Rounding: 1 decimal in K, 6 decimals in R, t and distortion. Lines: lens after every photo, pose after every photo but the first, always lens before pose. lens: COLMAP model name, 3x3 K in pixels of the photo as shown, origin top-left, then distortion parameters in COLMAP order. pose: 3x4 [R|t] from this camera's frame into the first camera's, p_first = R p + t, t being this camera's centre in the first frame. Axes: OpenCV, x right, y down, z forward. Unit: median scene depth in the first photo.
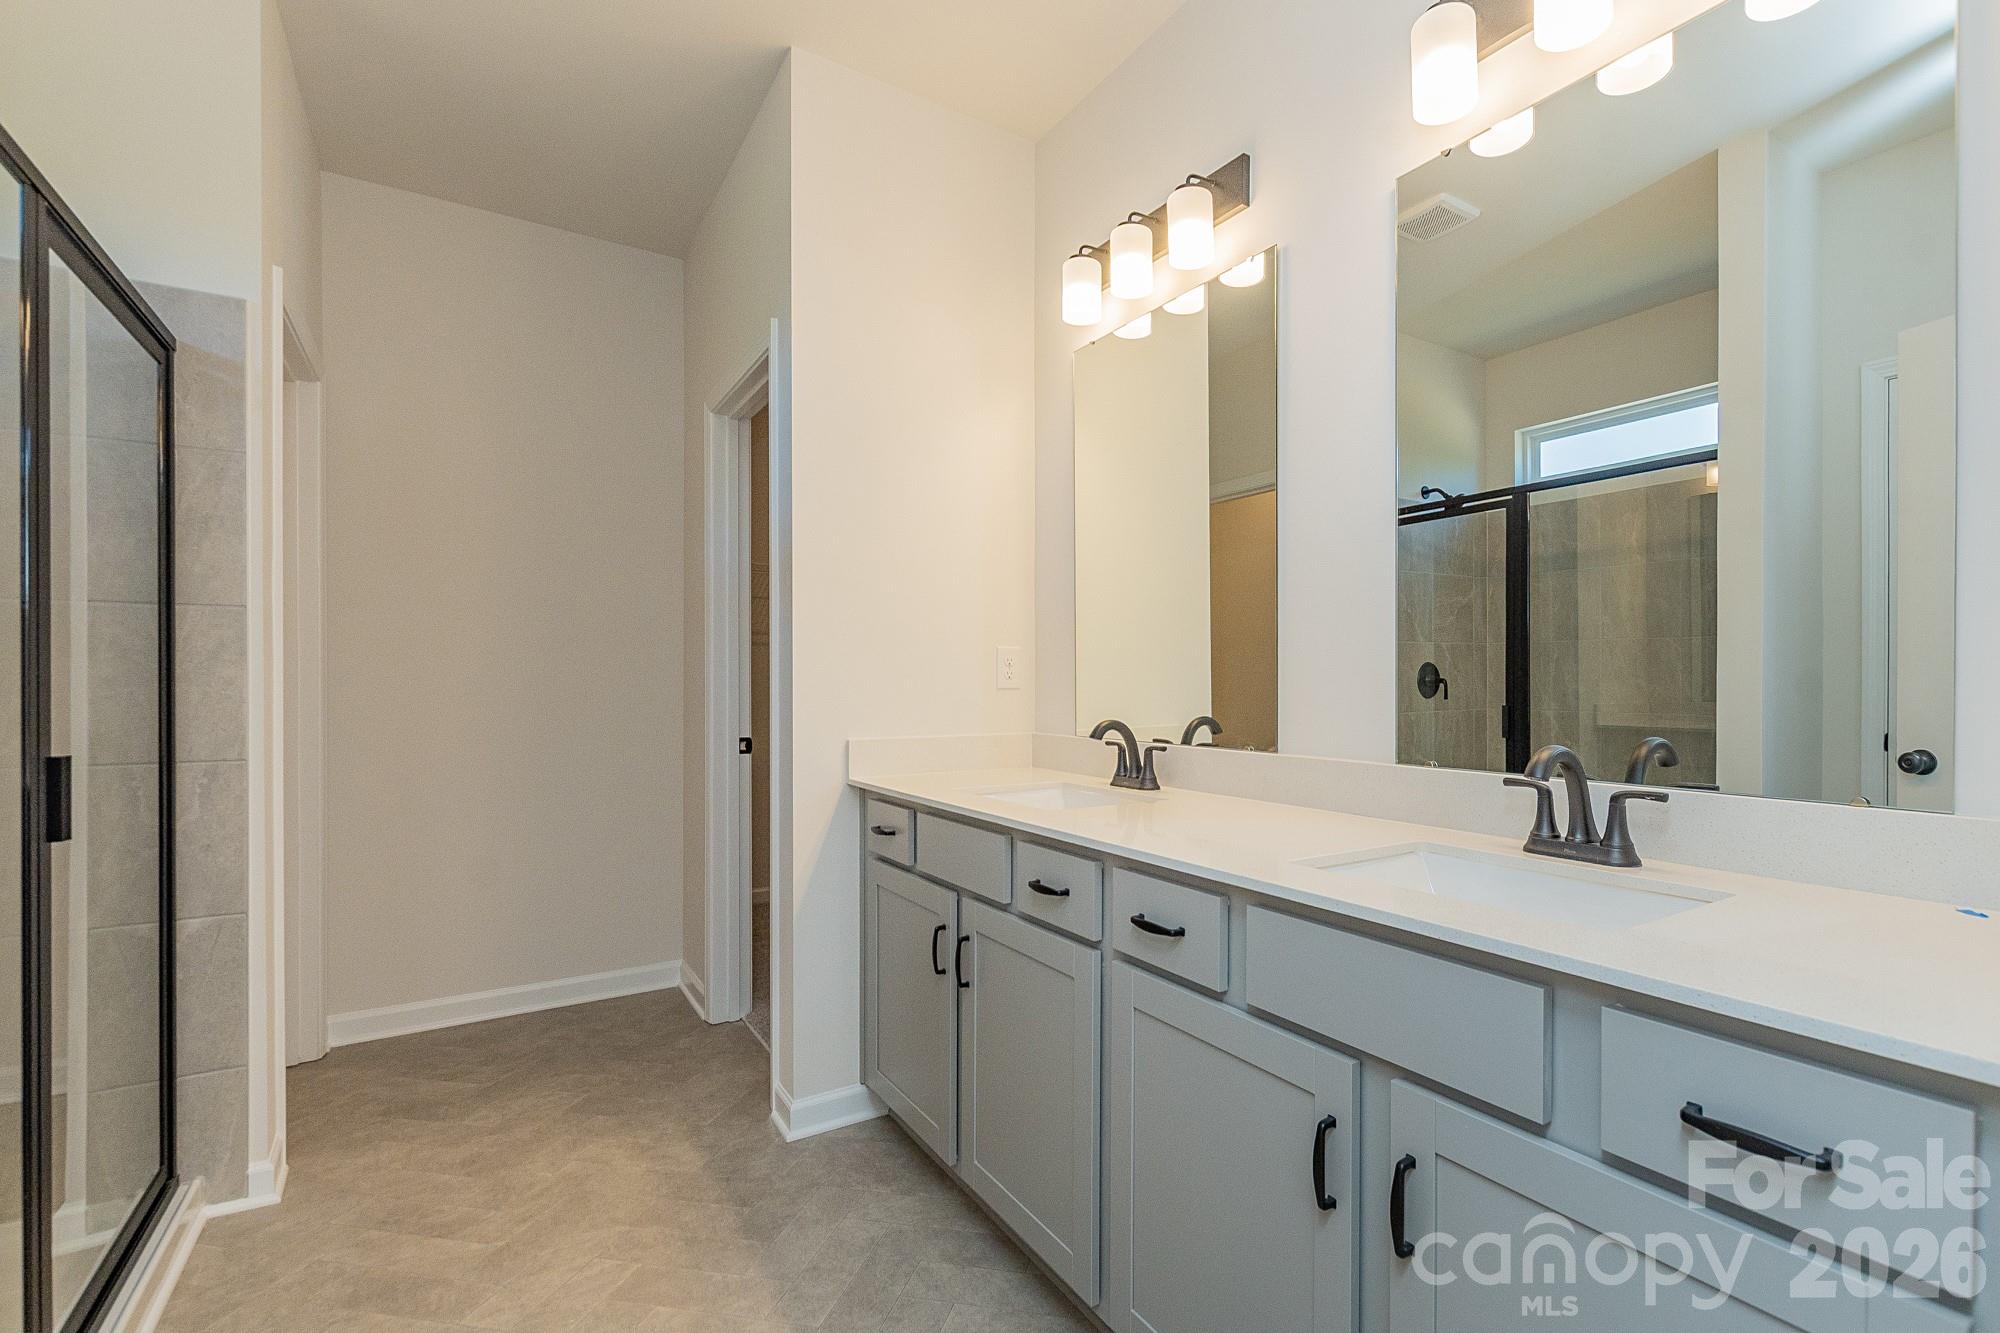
lens RADIAL K [[897.6, 0, 1002.4], [0, 897.6, 677.5], [0, 0, 1]] dist [0.004414, -0.001481]
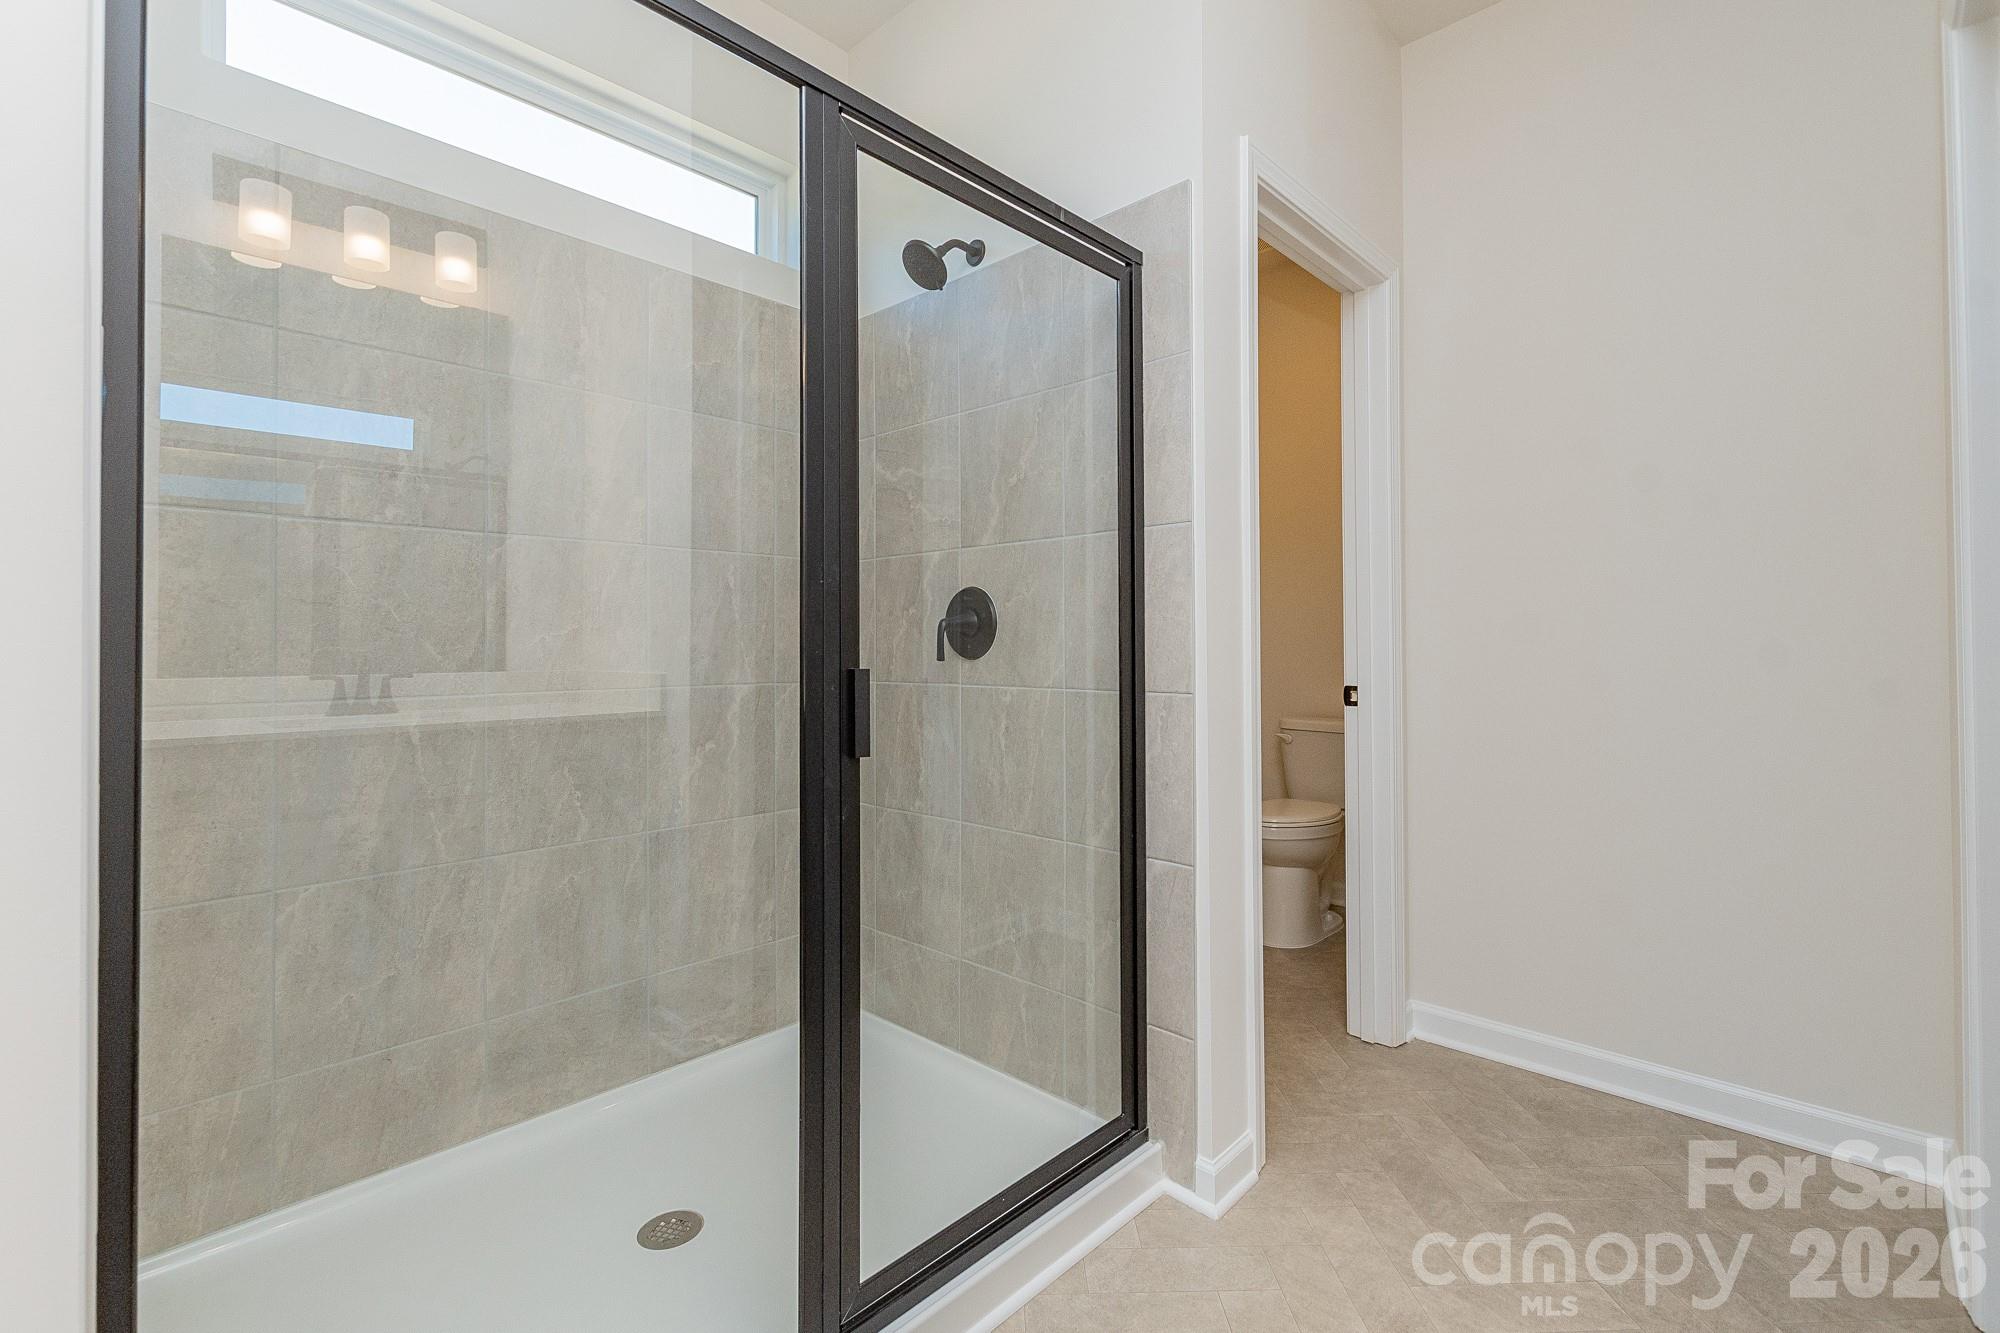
lens RADIAL K [[897.6, 0, 1015.6], [0, 897.6, 634.0], [0, 0, 1]] dist [0.004414, -0.001481]
pose [[0.310220, -0.014981, -0.950547, -0.052146], [0.010031, 0.999872, -0.012484, 0.042516], [0.950612, -0.005662, 0.310331, 0.561811]]
